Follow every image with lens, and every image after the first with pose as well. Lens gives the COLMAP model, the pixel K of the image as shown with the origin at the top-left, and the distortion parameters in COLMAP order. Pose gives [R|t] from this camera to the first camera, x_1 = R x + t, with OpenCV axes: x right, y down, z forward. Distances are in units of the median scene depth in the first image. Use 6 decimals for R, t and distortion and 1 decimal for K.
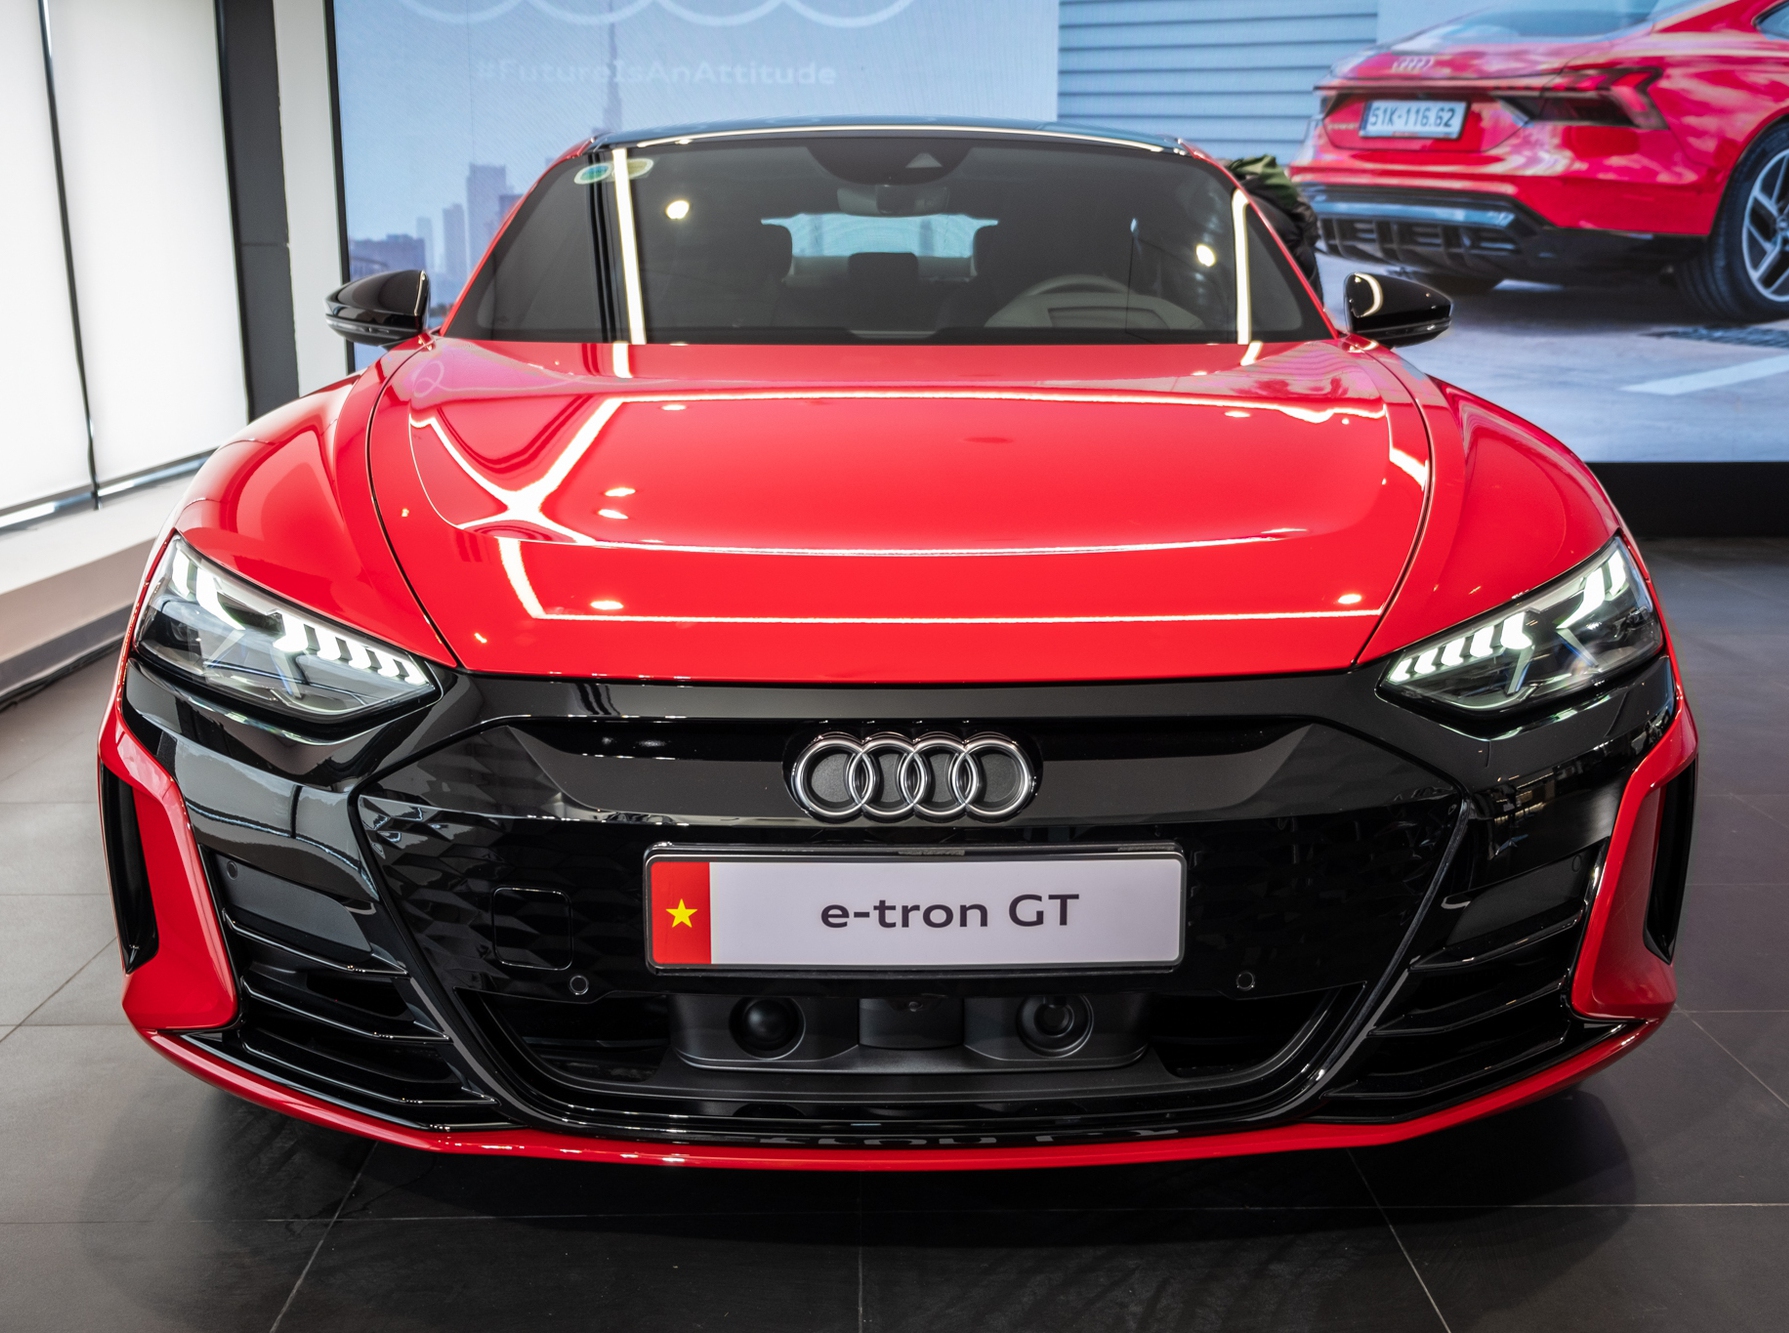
lens RADIAL K [[1966.6, 0, 899.4], [0, 1966.6, 668.6], [0, 0, 1]] dist [0.003665, 0.000000]
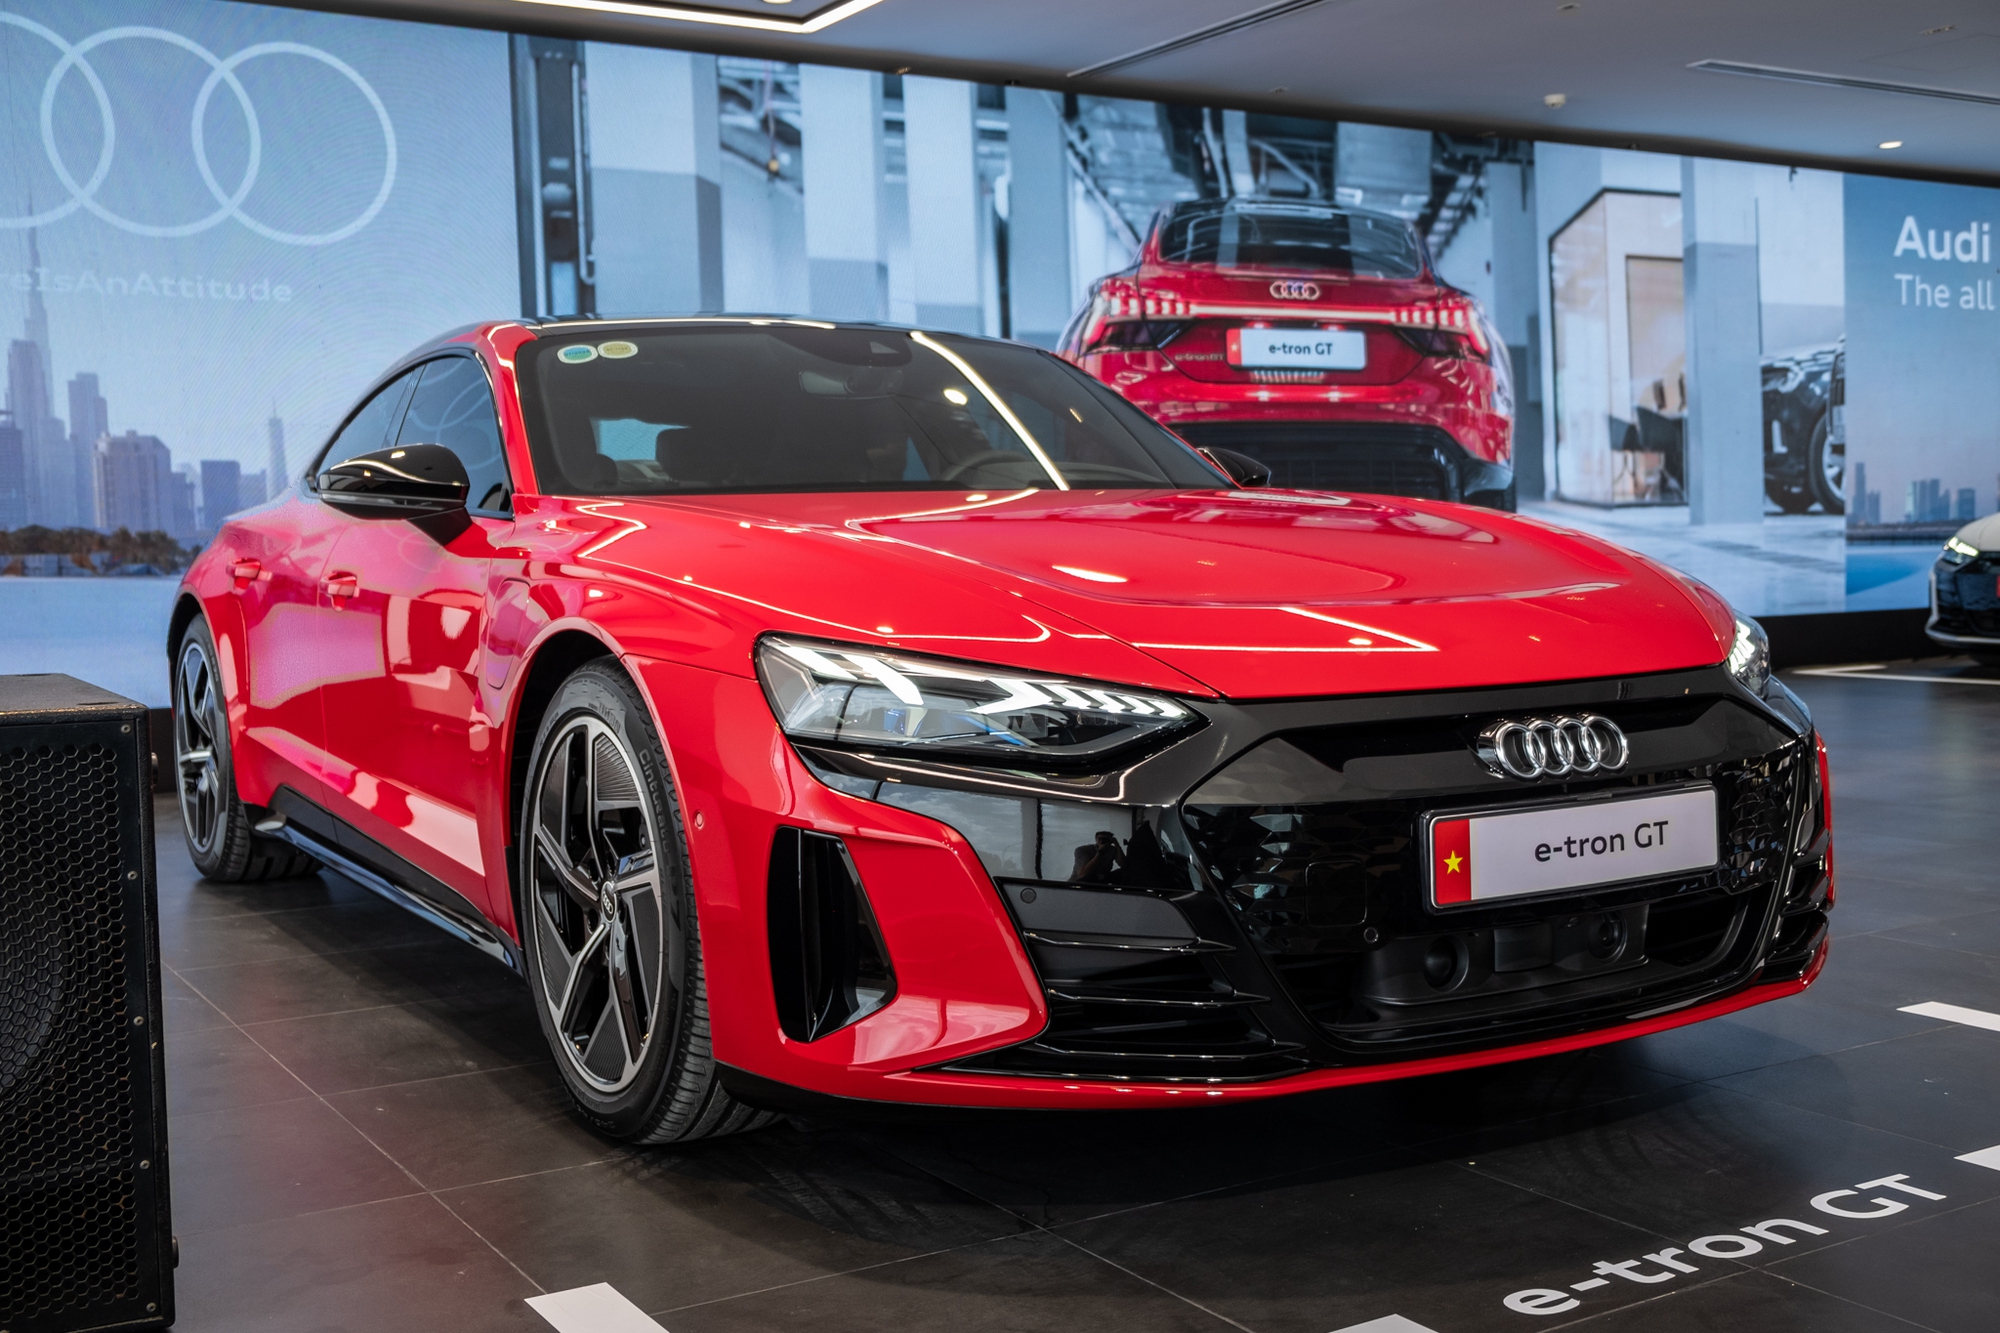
lens RADIAL K [[2093.6, 0, 1000.8], [0, 2093.6, 668.0], [0, 0, 1]] dist [0.014457, 0.000000]
pose [[0.866839, -0.052679, 0.495798, -0.249459], [0.120128, 0.987175, -0.105140, 0.025766], [-0.483900, 0.150699, 0.862050, -0.014241]]
